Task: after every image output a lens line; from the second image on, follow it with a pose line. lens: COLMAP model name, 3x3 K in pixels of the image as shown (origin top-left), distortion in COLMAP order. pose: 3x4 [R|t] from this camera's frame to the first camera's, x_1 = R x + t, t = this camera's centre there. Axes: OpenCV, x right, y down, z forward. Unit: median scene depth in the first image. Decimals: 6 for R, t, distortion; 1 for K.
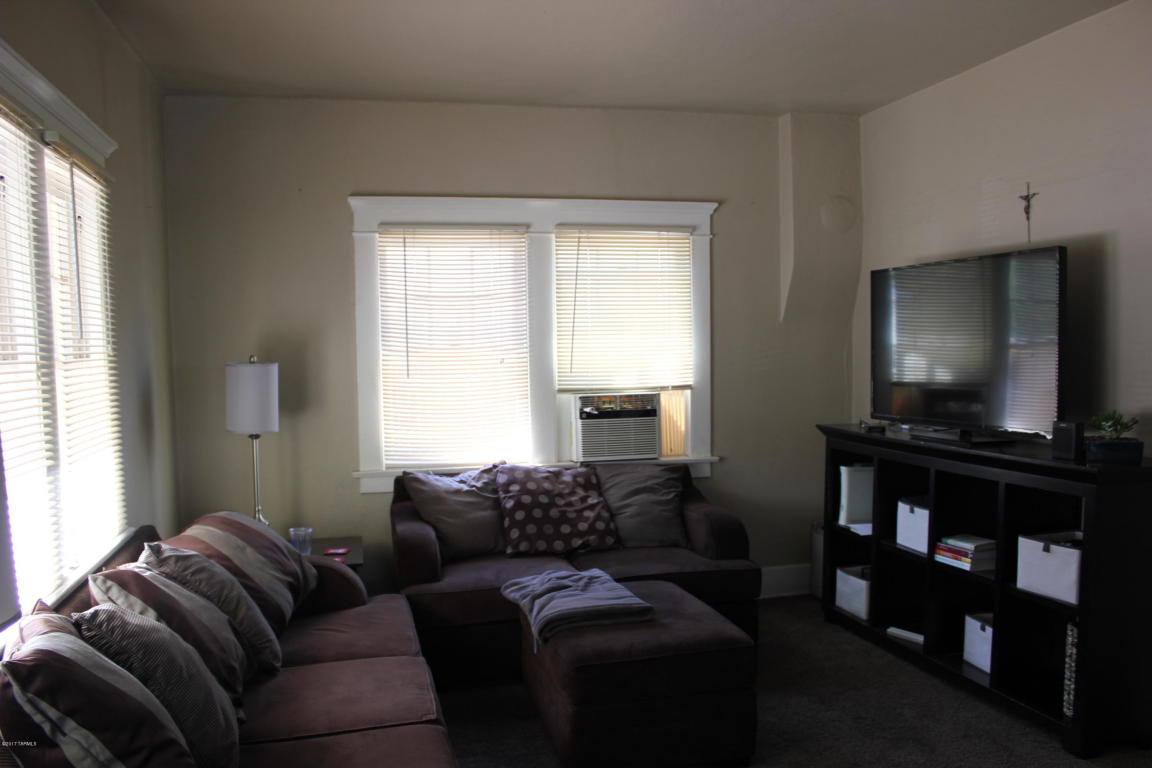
lens RADIAL K [[927.8, 0, 574.8], [0, 927.8, 389.5], [0, 0, 1]] dist [-0.141091, 0.143442]
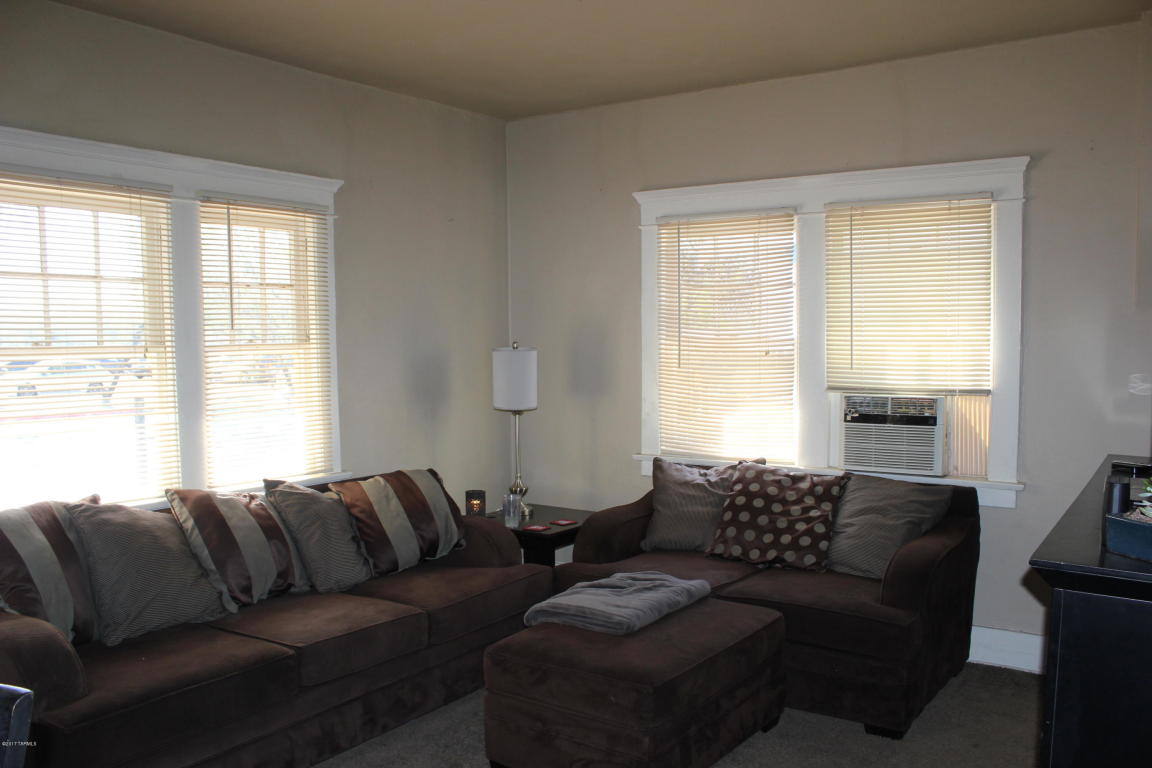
lens RADIAL K [[927.8, 0, 574.8], [0, 927.8, 389.5], [0, 0, 1]] dist [-0.141091, 0.143442]
pose [[0.687482, 0.054886, -0.724124, 0.460958], [-0.043355, 0.998463, 0.034518, -0.017581], [0.724906, 0.007664, 0.688805, 0.211509]]
